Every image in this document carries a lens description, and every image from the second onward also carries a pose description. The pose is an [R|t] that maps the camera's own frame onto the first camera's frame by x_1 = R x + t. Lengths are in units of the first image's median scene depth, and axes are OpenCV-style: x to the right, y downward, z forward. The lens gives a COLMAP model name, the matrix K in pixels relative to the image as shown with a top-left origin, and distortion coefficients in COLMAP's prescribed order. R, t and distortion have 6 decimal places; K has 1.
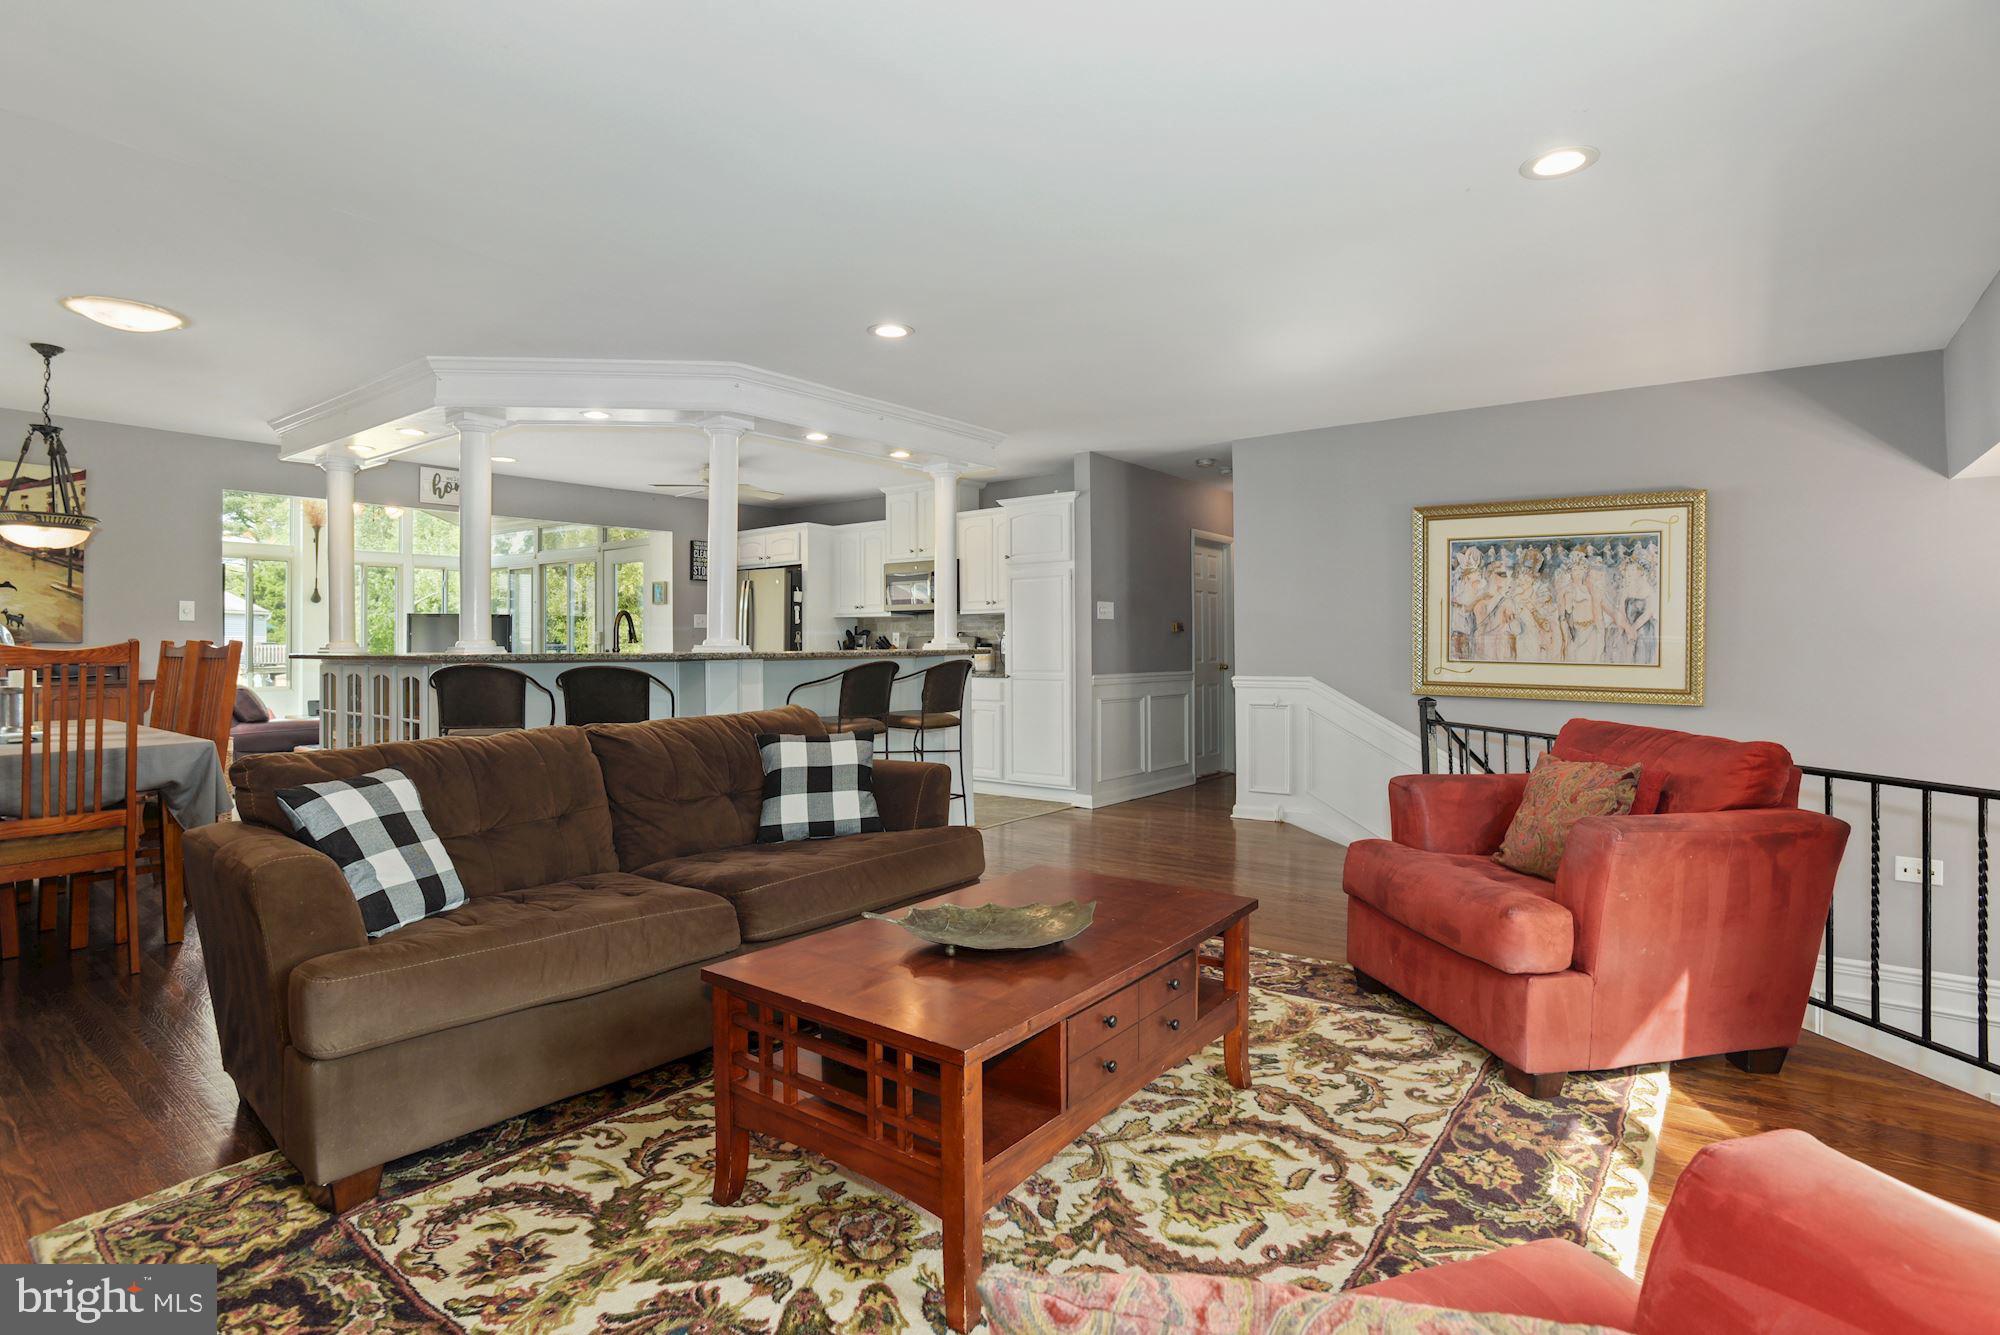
lens RADIAL K [[997.3, 0, 997.0], [0, 997.3, 646.5], [0, 0, 1]] dist [-0.034189, 0.001038]
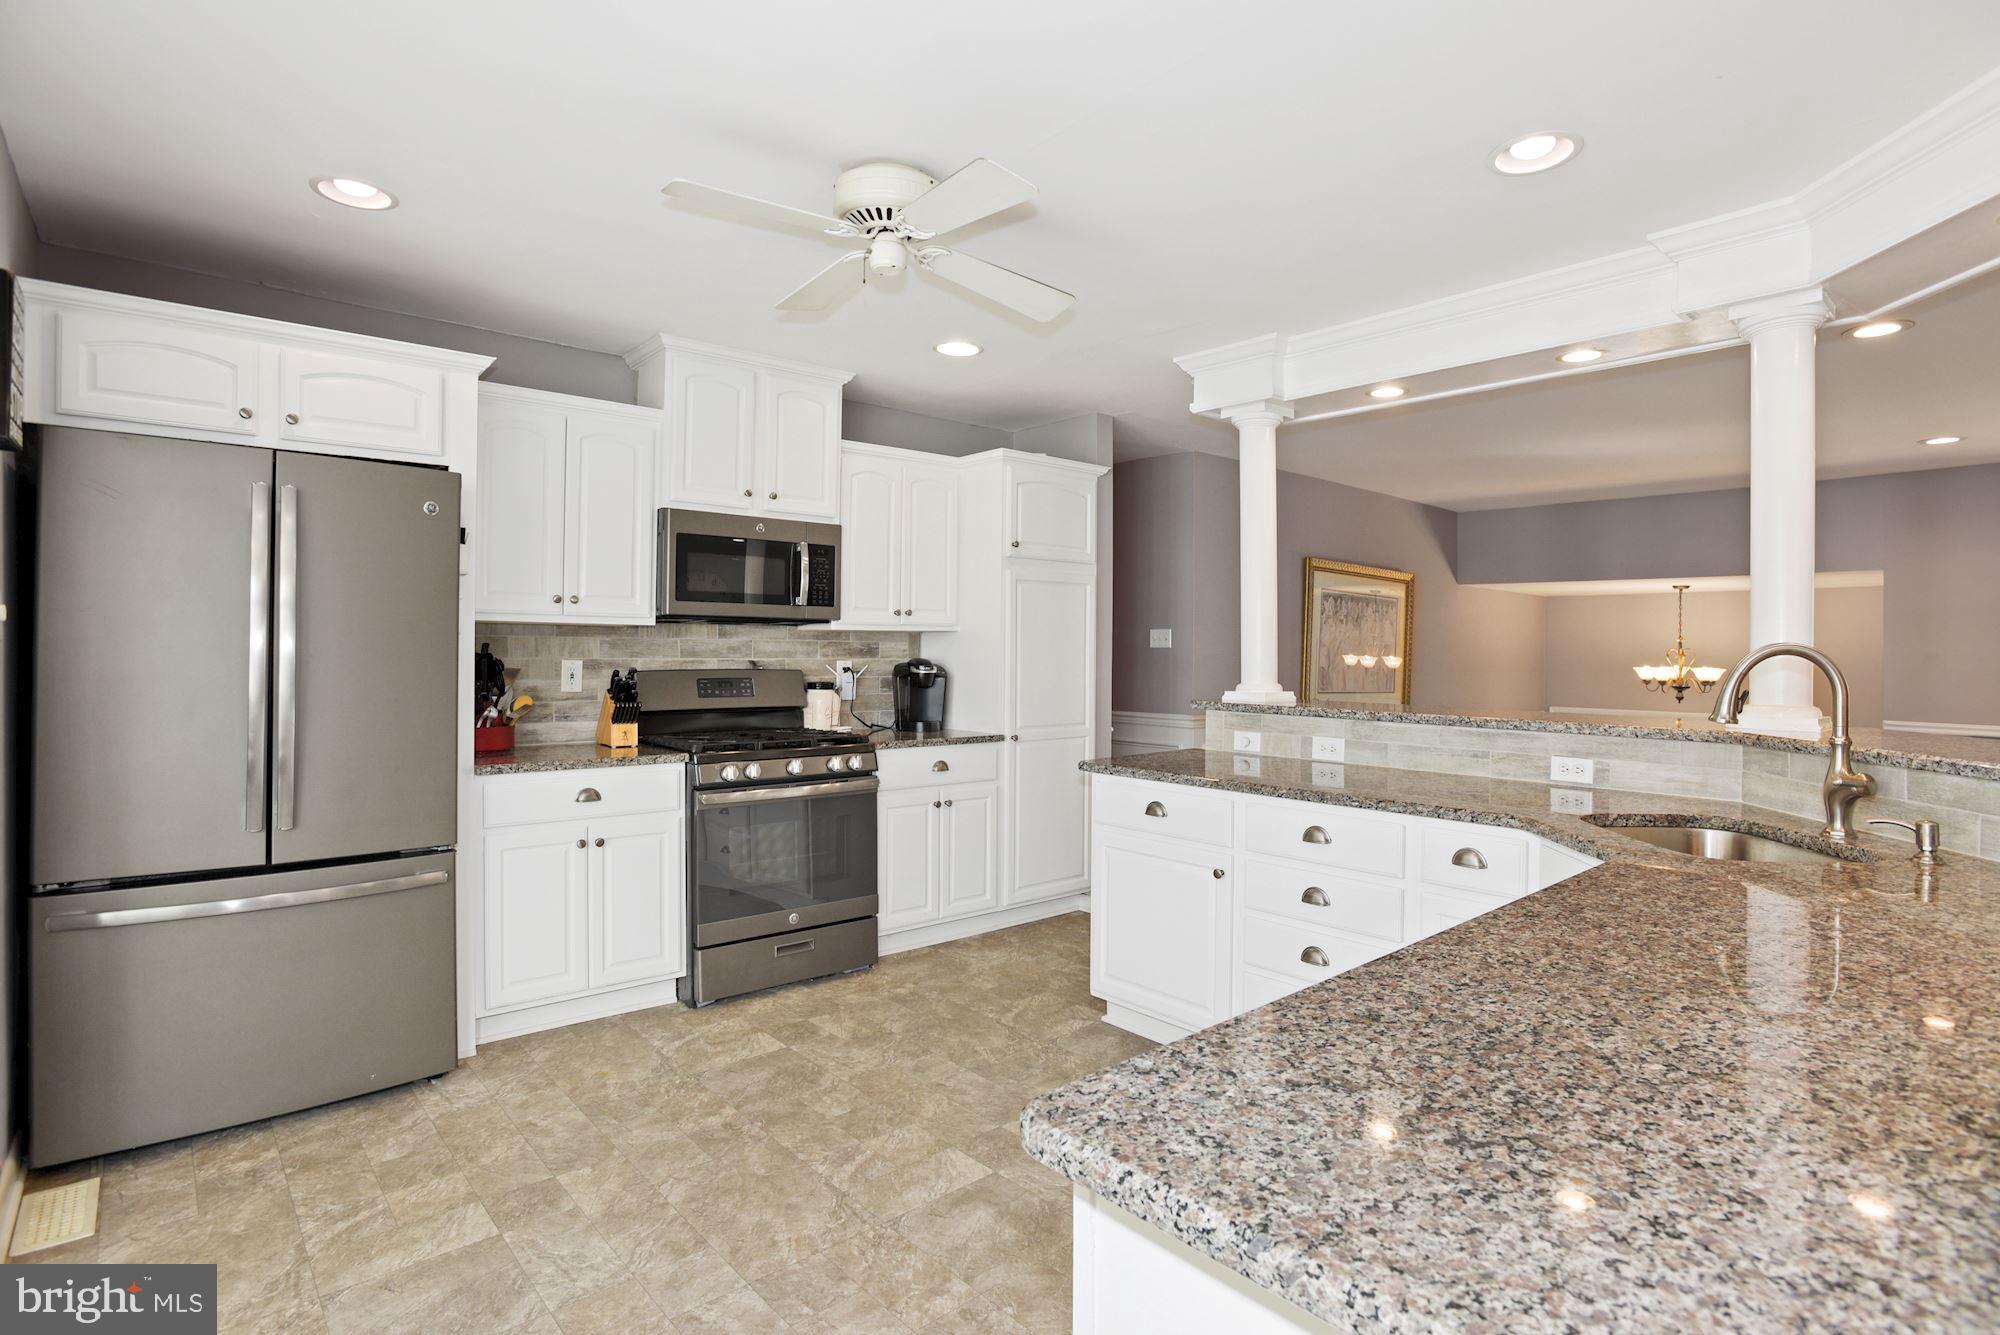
lens RADIAL K [[986.8, 0, 1029.3], [0, 986.8, 646.9], [0, 0, 1]] dist [-0.073955, 0.049257]
pose [[0.194456, 0.010414, 0.980856, -0.970602], [-0.008773, 0.999922, -0.008877, -0.032223], [-0.980872, -0.006879, 0.194533, 1.426970]]
